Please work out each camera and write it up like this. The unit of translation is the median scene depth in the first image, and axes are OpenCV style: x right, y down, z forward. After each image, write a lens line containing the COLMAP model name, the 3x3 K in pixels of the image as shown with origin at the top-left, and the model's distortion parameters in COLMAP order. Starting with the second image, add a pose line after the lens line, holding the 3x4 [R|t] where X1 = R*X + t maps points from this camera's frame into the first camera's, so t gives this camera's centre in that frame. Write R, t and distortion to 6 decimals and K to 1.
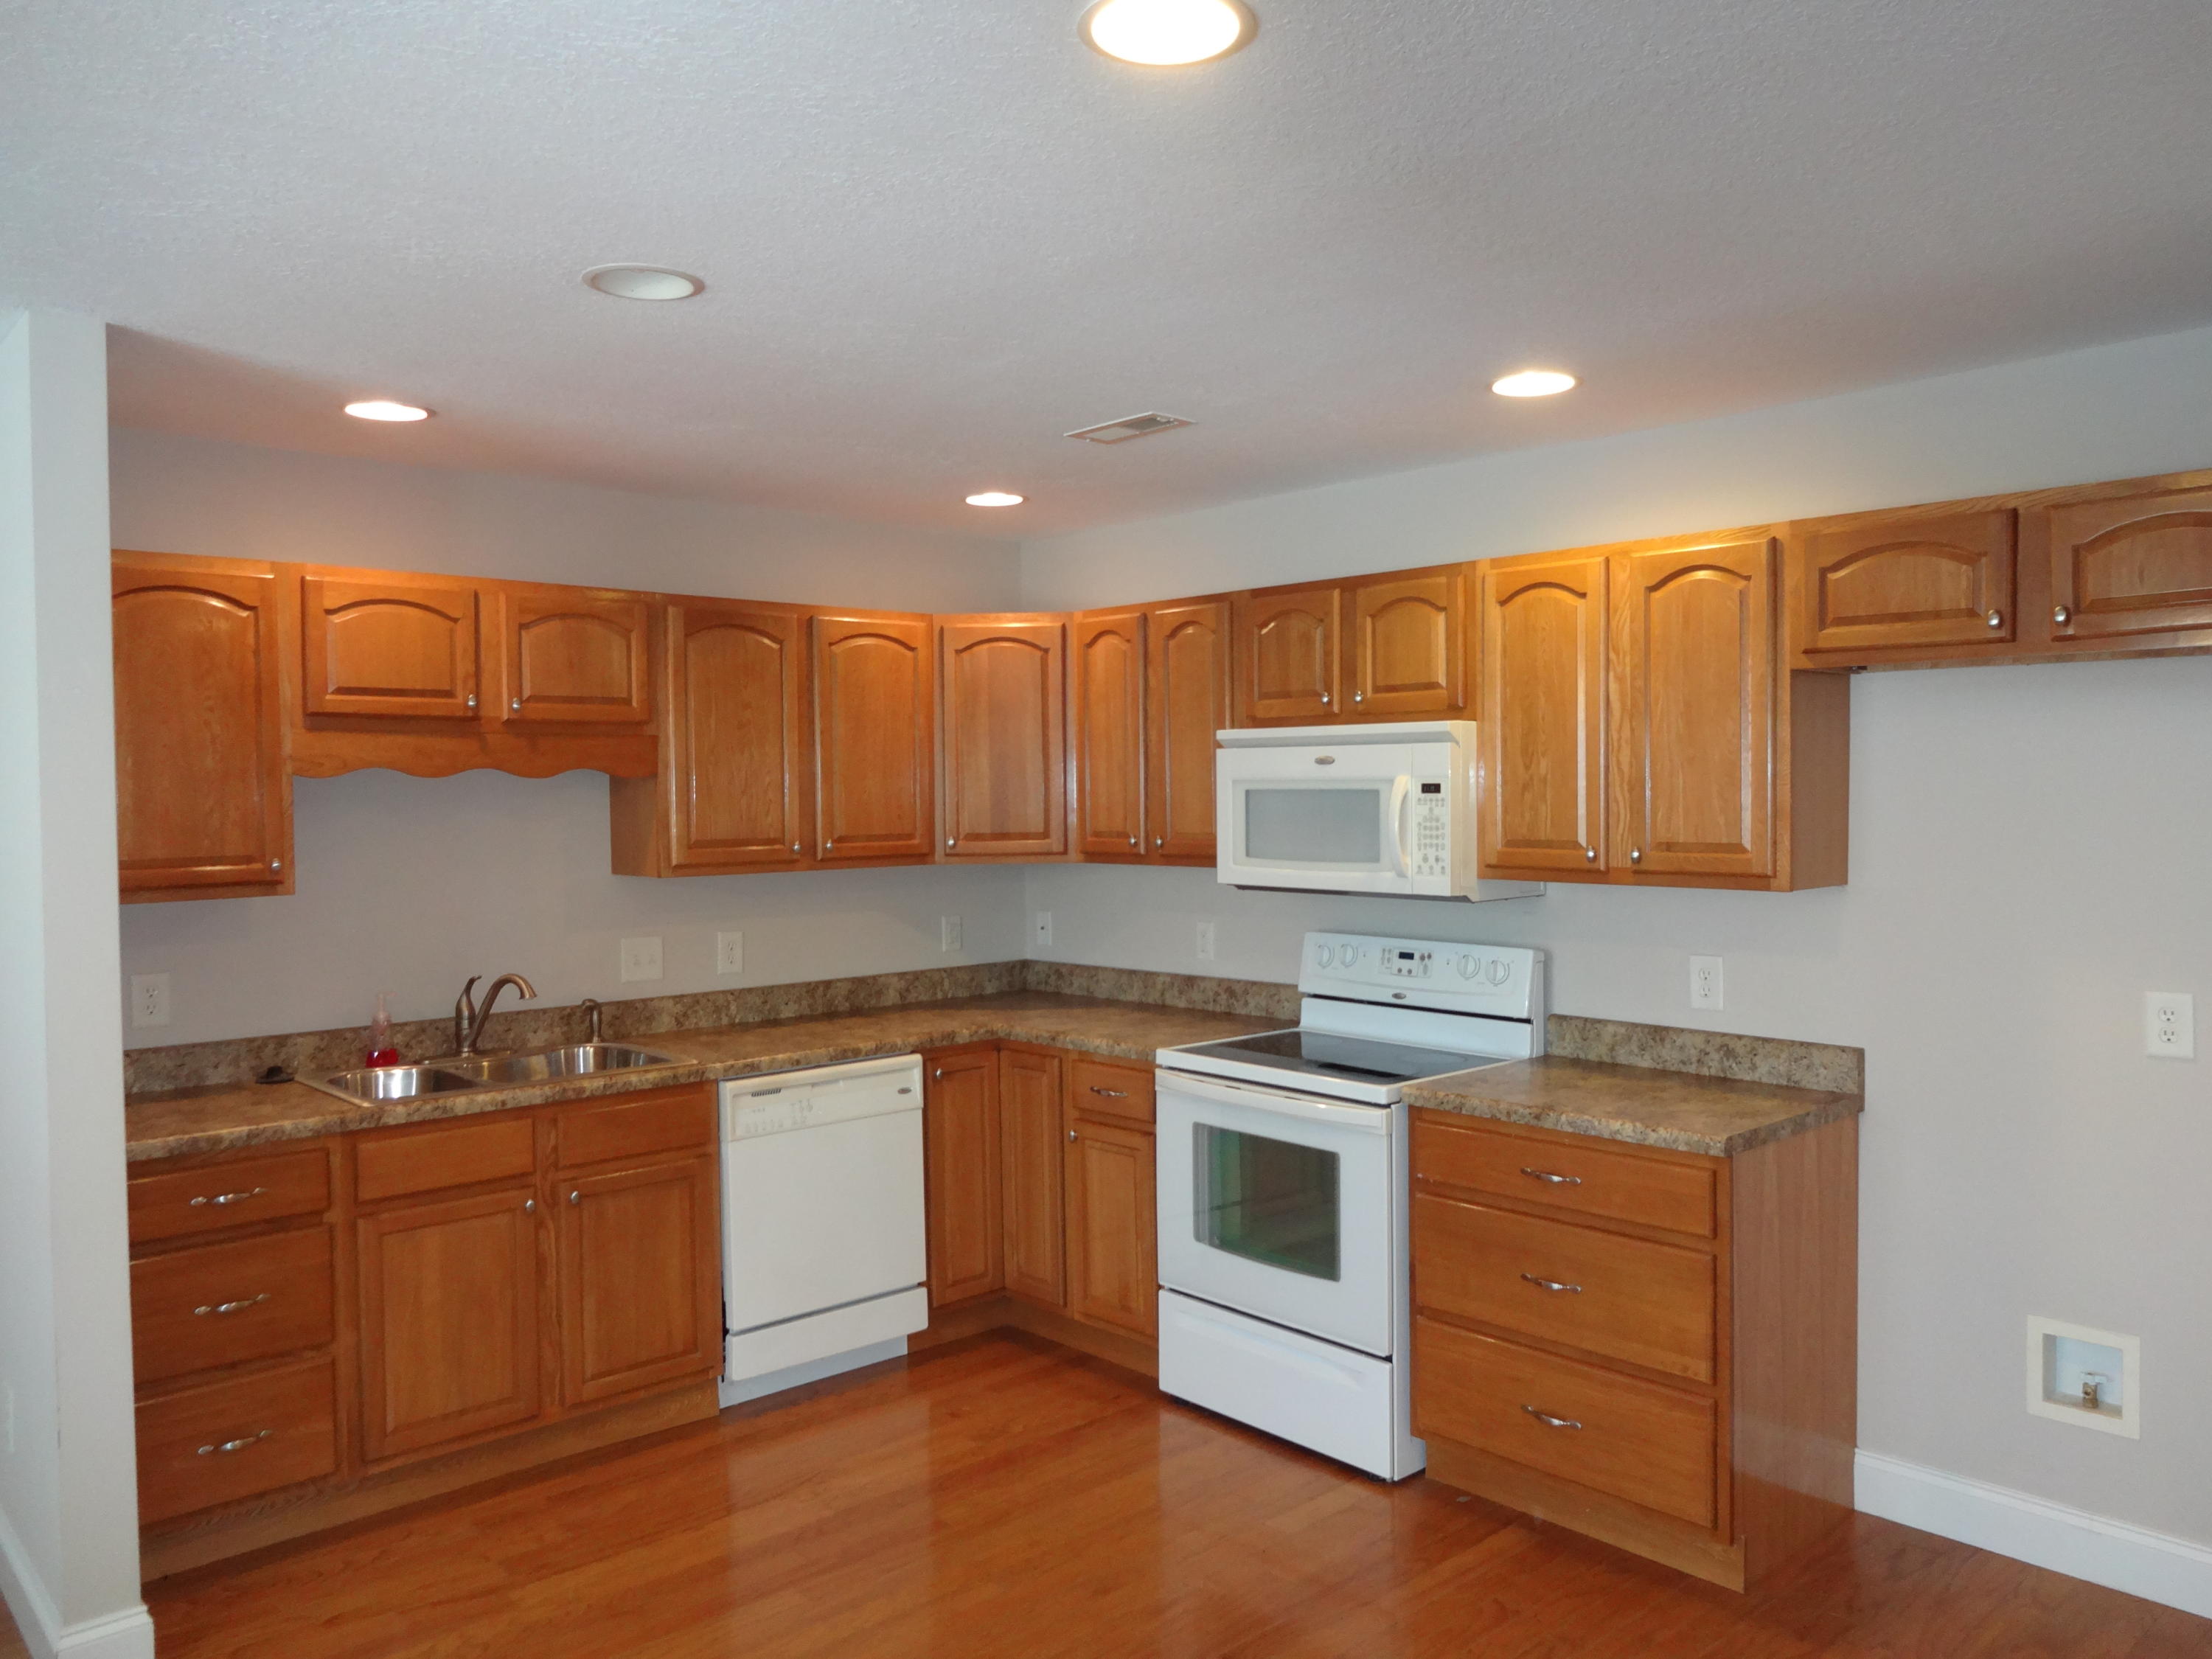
lens RADIAL K [[1622.8, 0, 1106.0], [0, 1622.8, 829.5], [0, 0, 1]] dist [-0.004384, 0.000401]
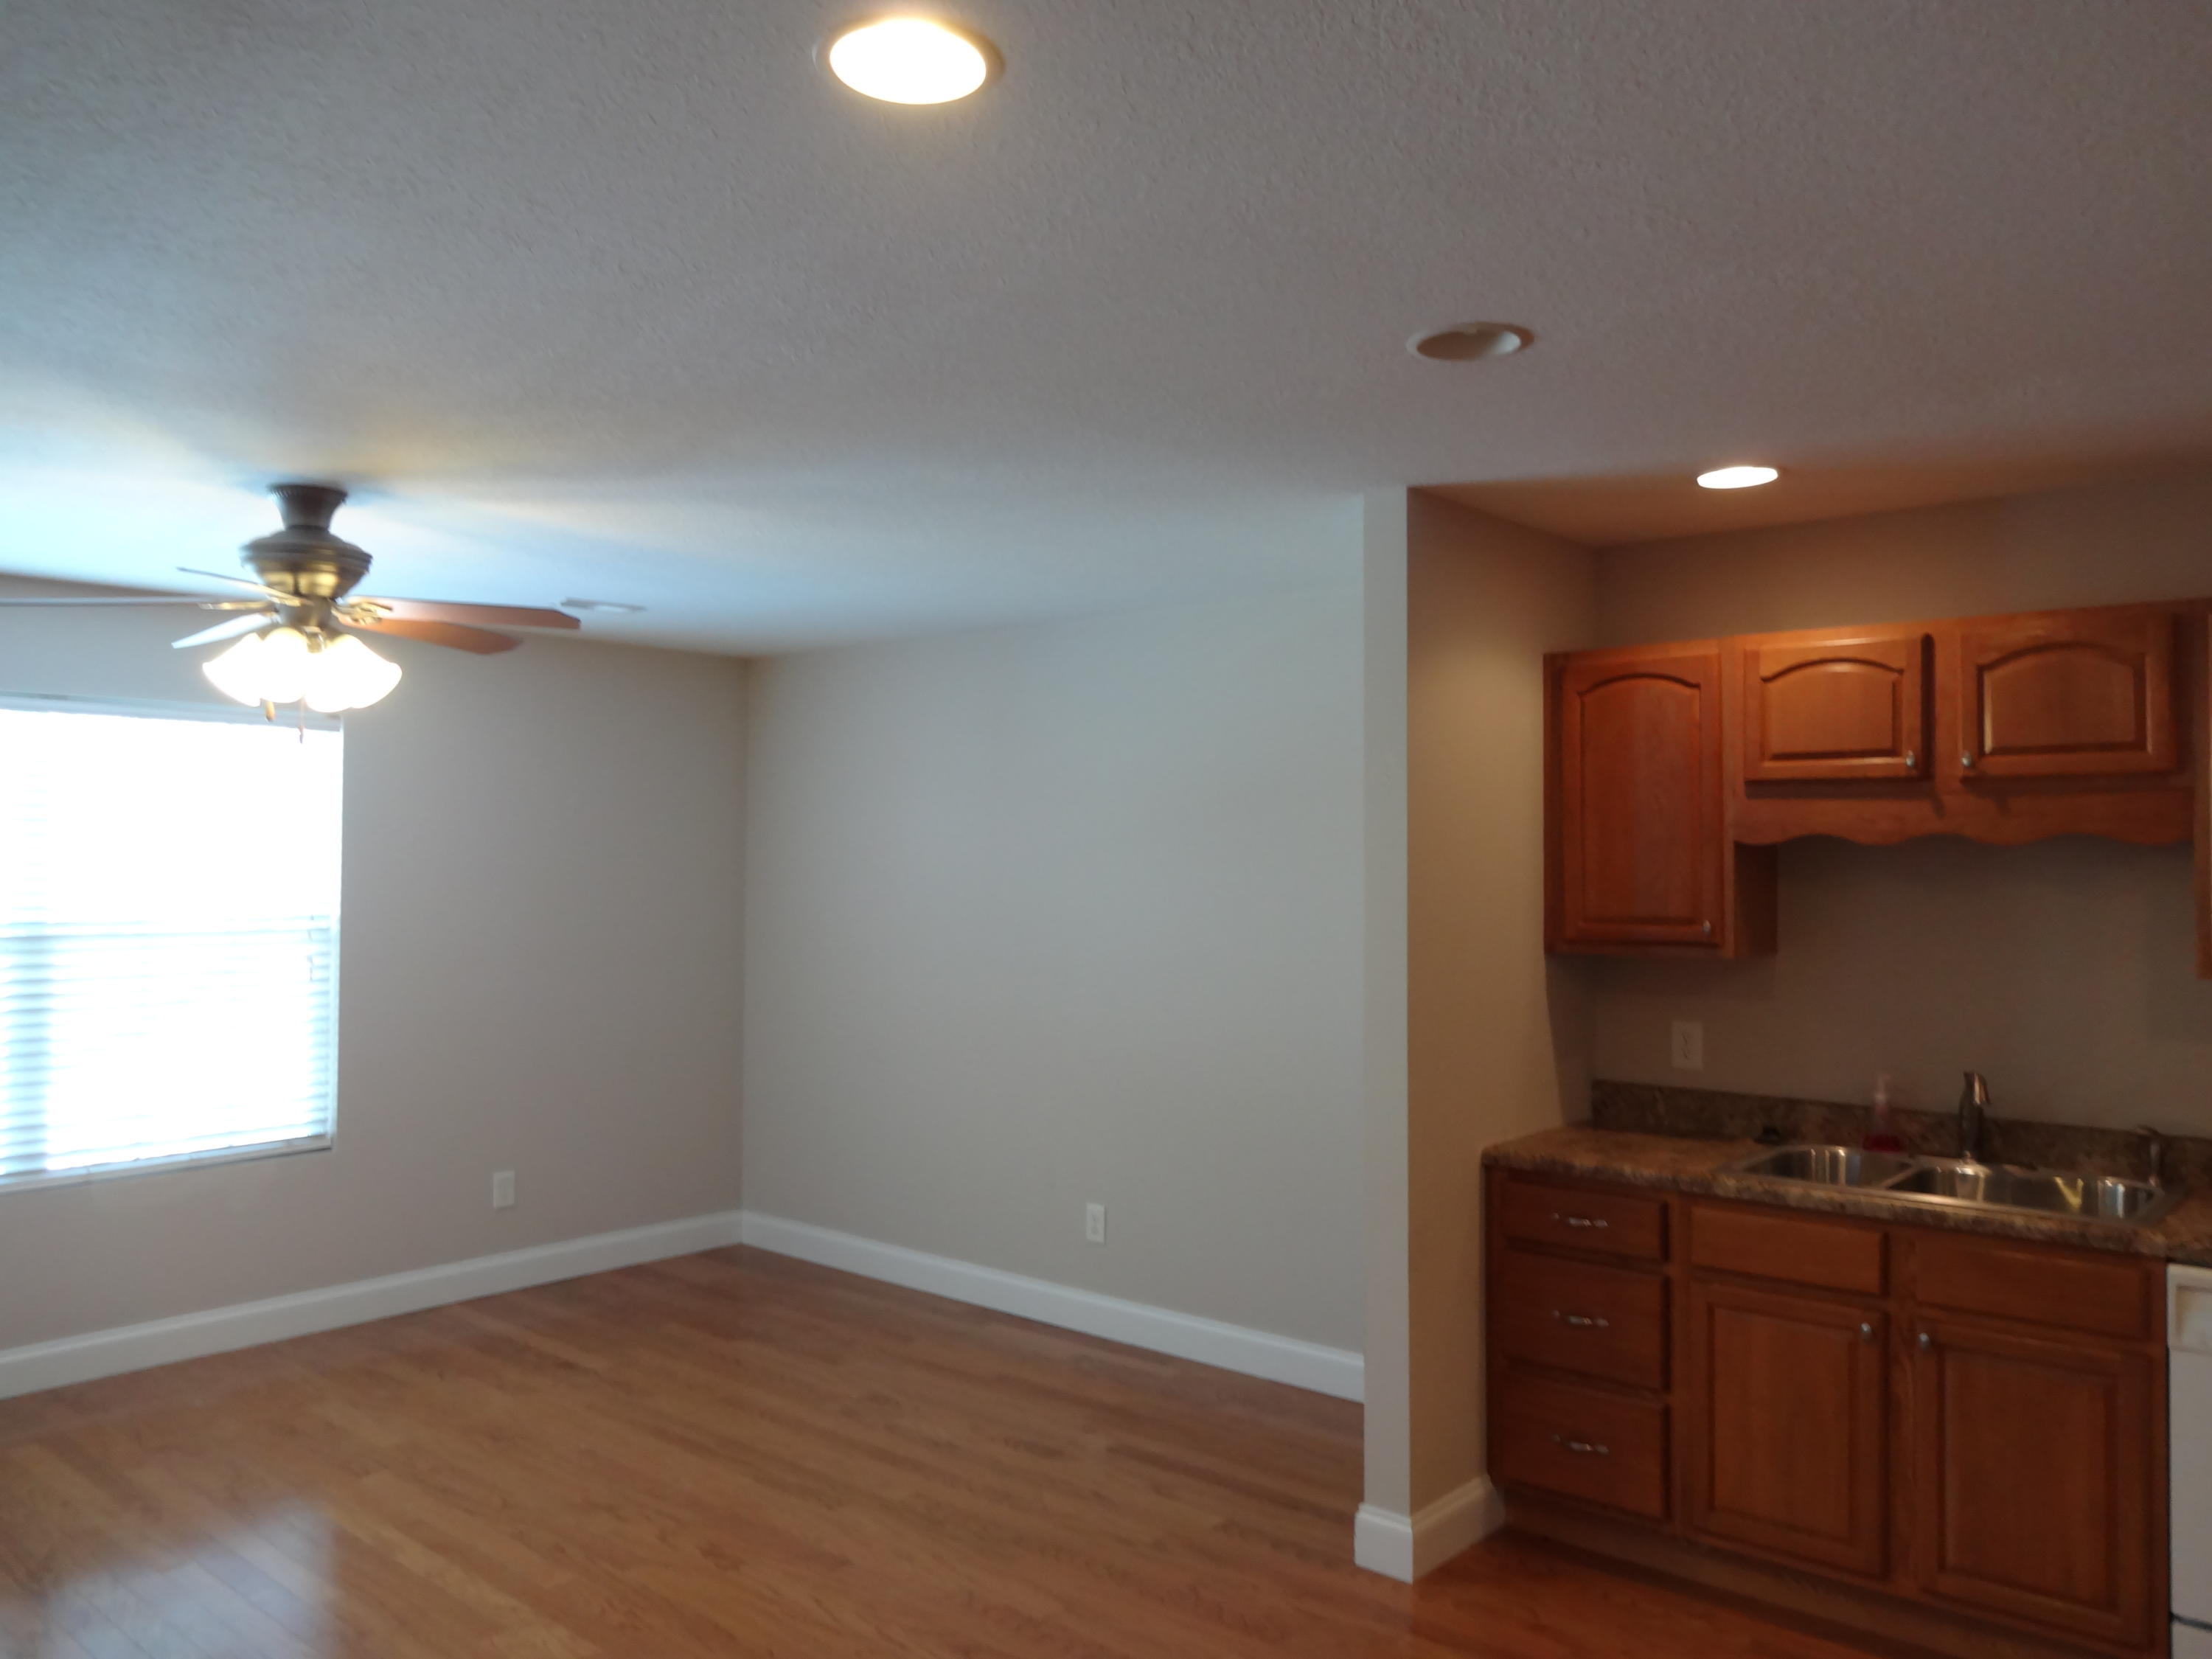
lens RADIAL K [[1622.8, 0, 1106.0], [0, 1622.8, 829.5], [0, 0, 1]] dist [-0.004384, 0.000401]
pose [[0.125776, -0.010253, -0.992006, 0.456385], [-0.034192, 0.999308, -0.014663, -0.012311], [0.991469, 0.035763, 0.125339, 0.460009]]
